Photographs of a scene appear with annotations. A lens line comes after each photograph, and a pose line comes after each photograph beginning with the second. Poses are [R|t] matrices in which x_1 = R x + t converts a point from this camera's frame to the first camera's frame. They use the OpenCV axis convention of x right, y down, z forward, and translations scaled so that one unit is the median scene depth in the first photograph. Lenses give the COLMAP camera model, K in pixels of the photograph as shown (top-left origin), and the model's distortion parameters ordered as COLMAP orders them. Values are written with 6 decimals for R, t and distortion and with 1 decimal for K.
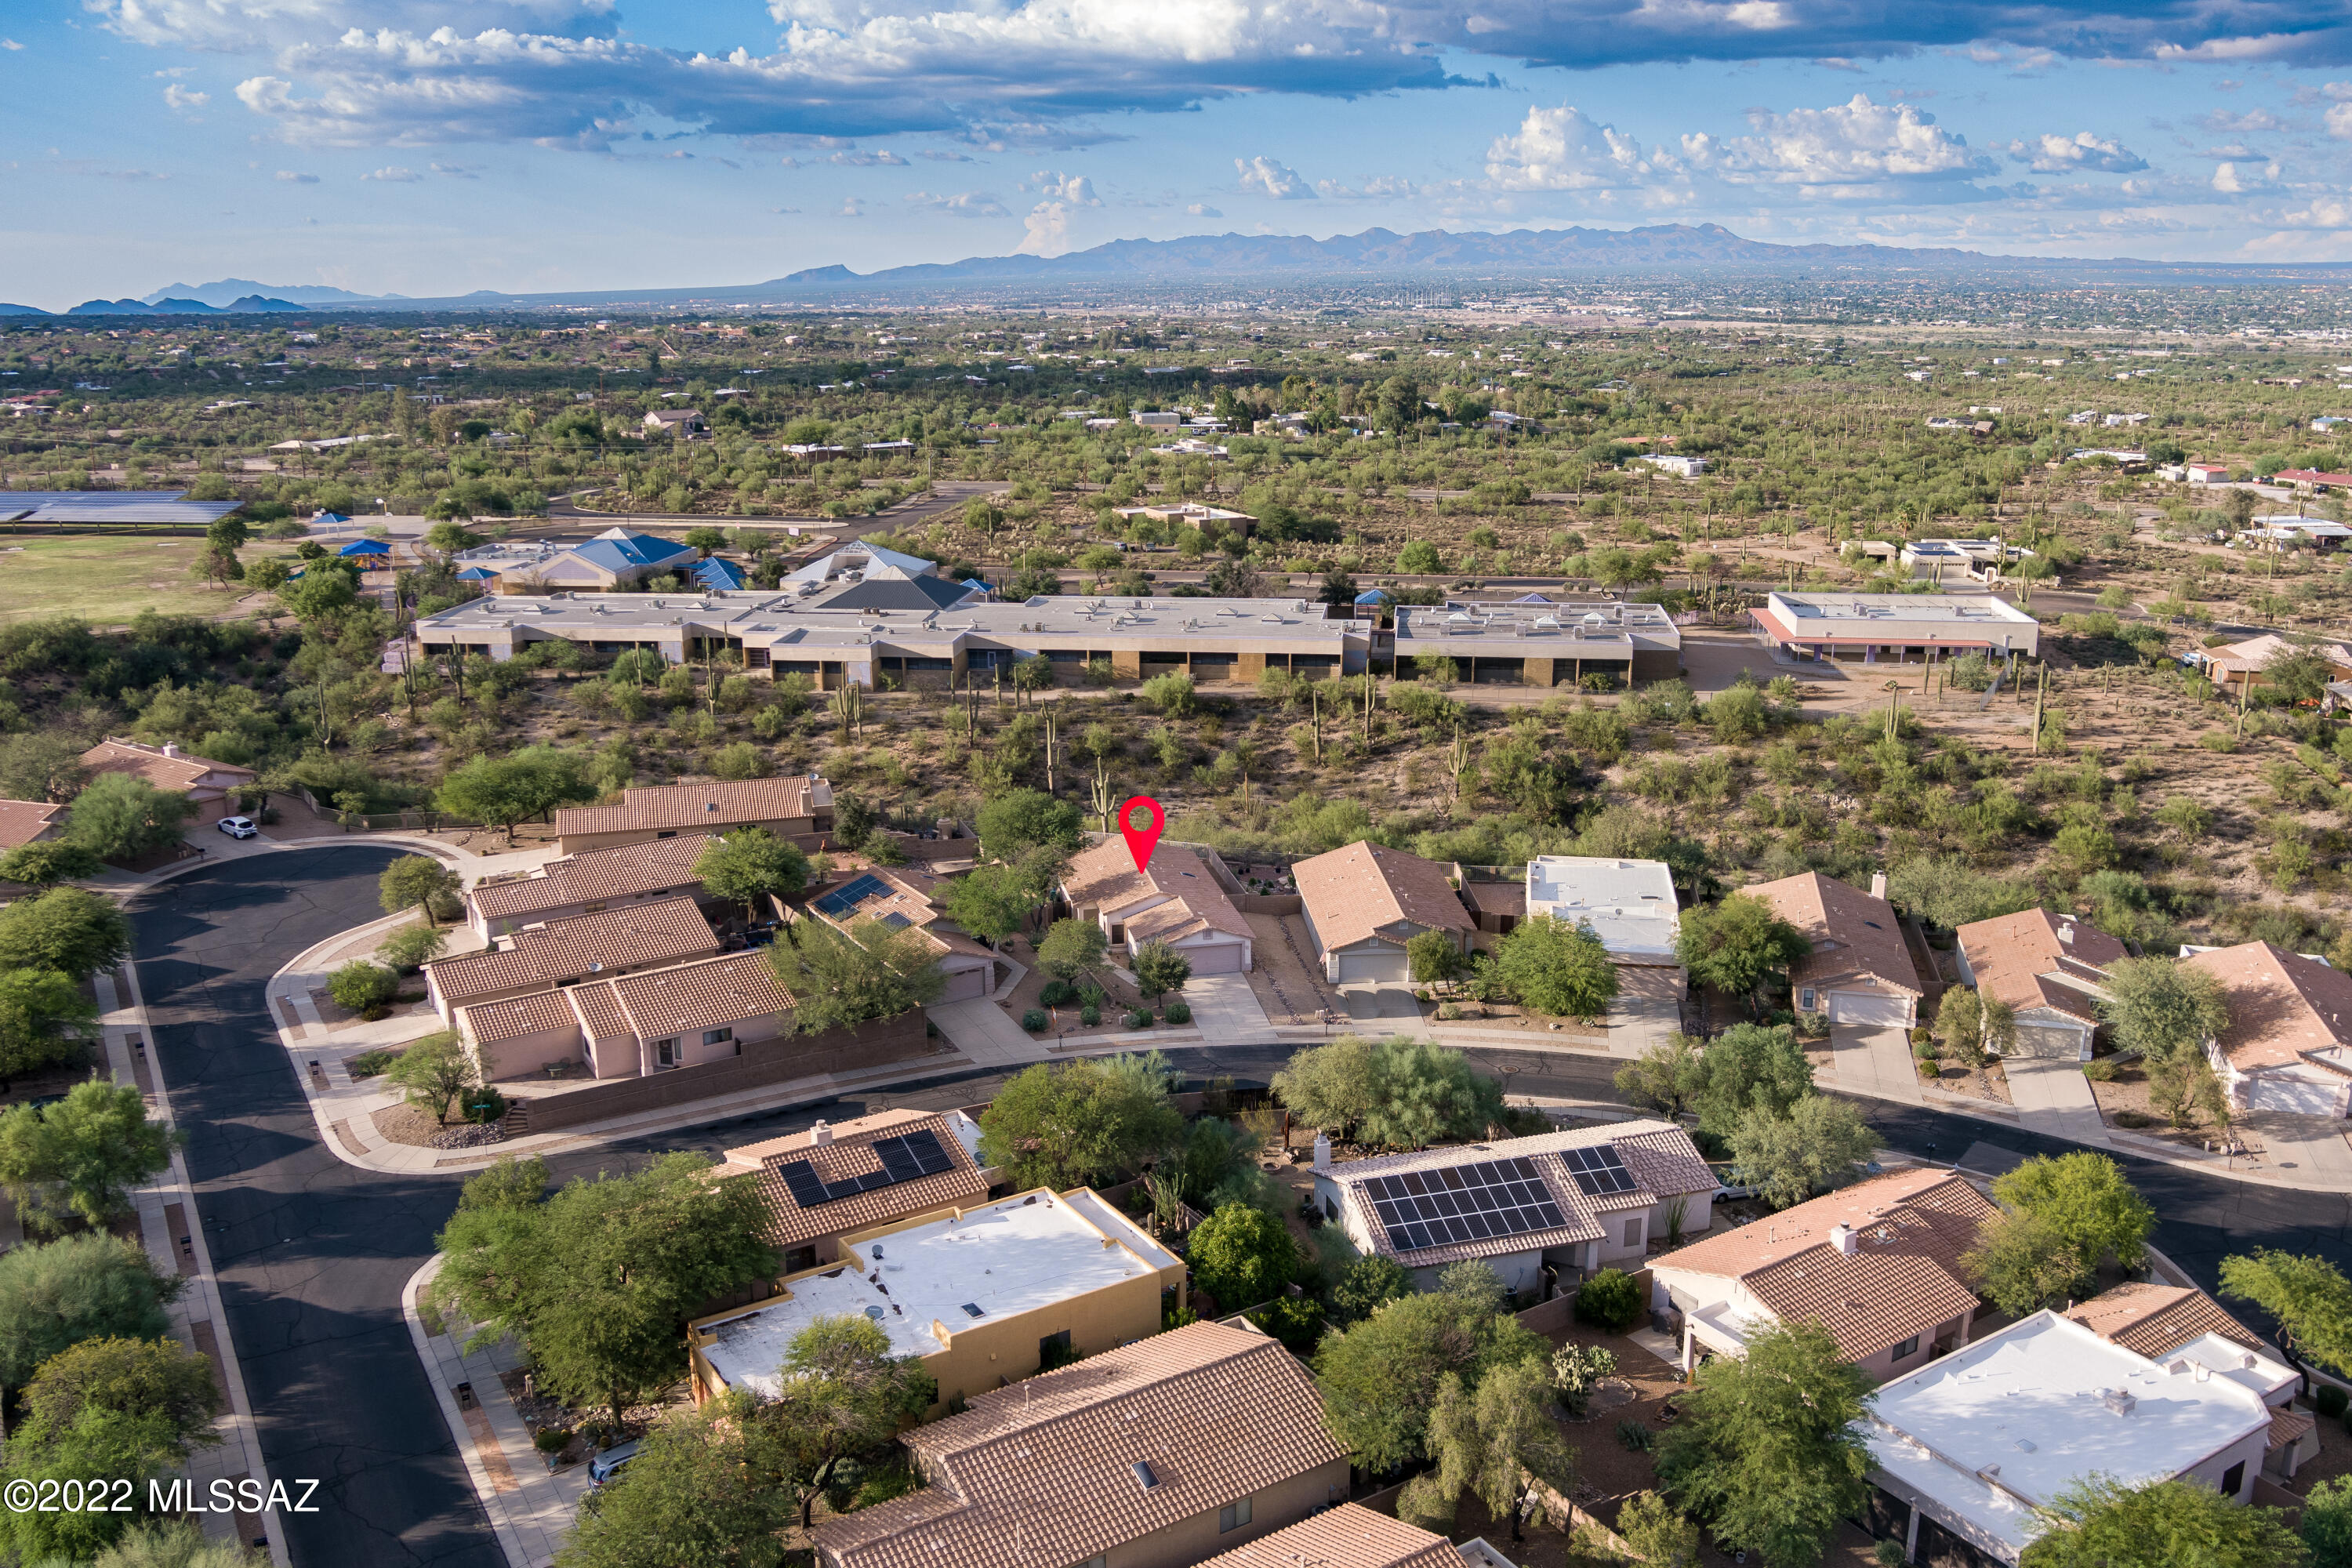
lens RADIAL K [[1942.8, 0, 1242.3], [0, 1942.8, 733.9], [0, 0, 1]] dist [-0.054772, 0.010388]
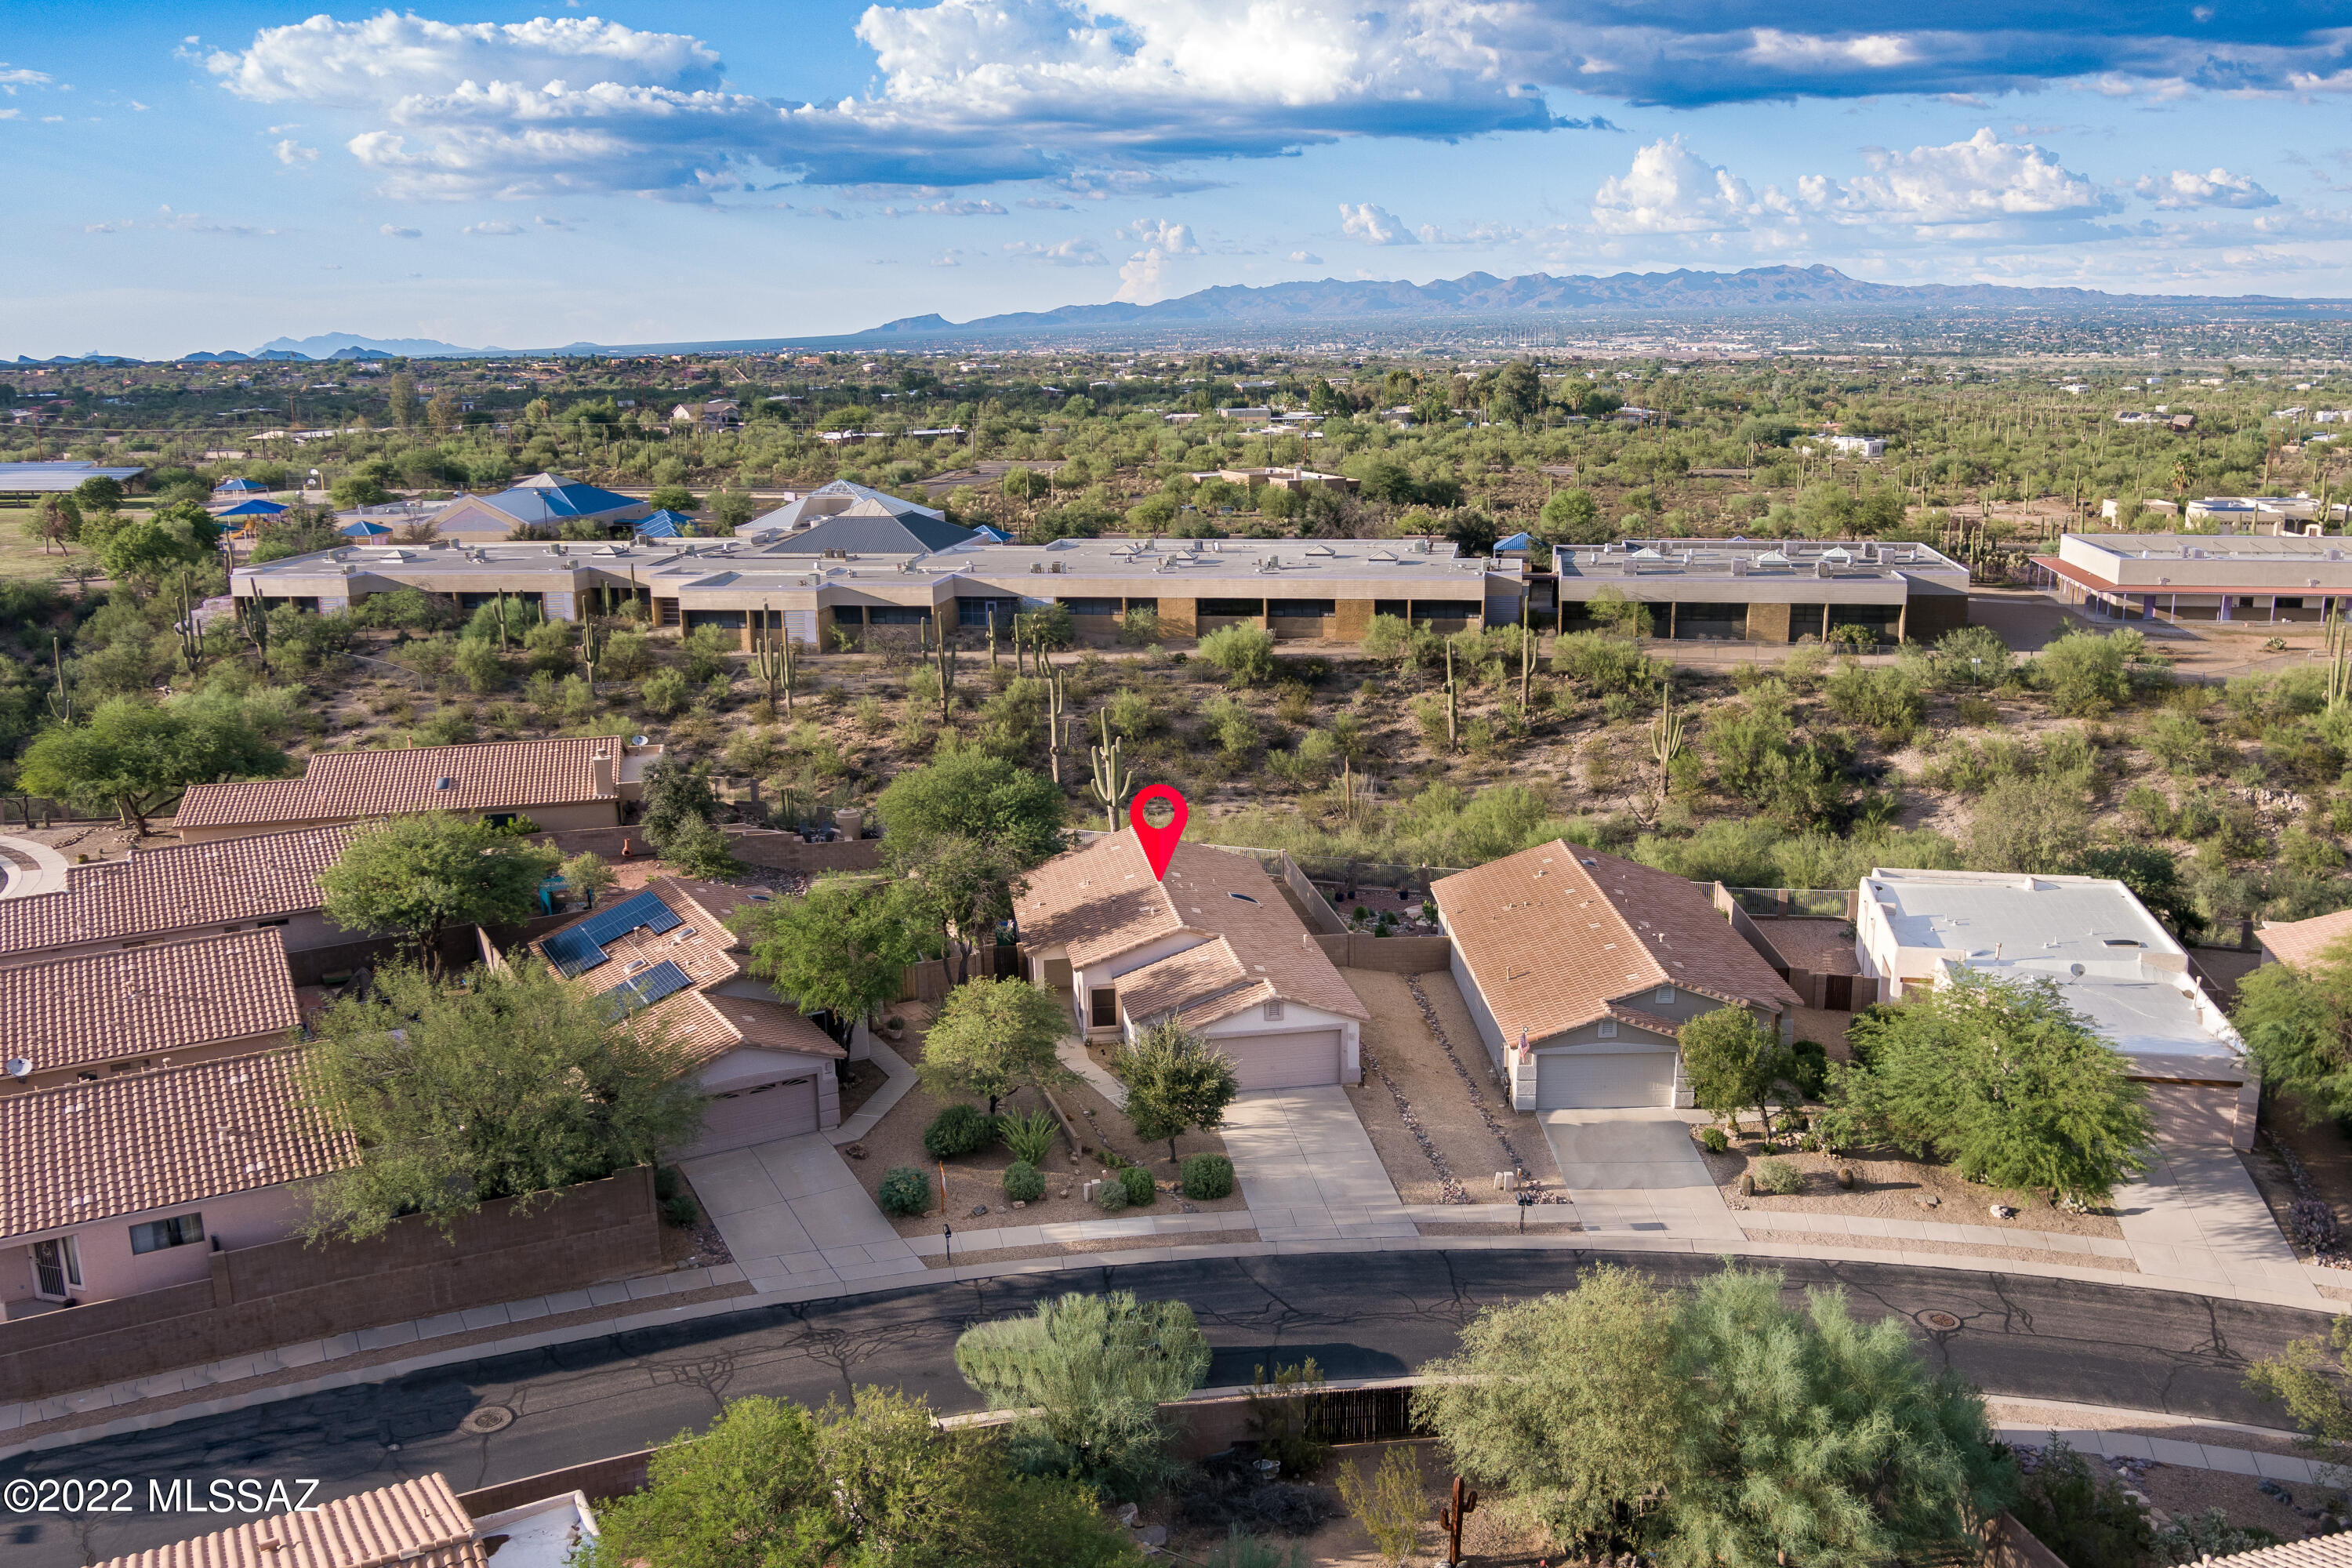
lens RADIAL K [[1942.8, 0, 1242.3], [0, 1942.8, 733.9], [0, 0, 1]] dist [-0.054772, 0.010388]
pose [[0.998729, 0.000629, -0.050400, -0.000355], [-0.002111, 0.999567, -0.029358, 0.029534], [0.050359, 0.029427, 0.998298, 0.315382]]
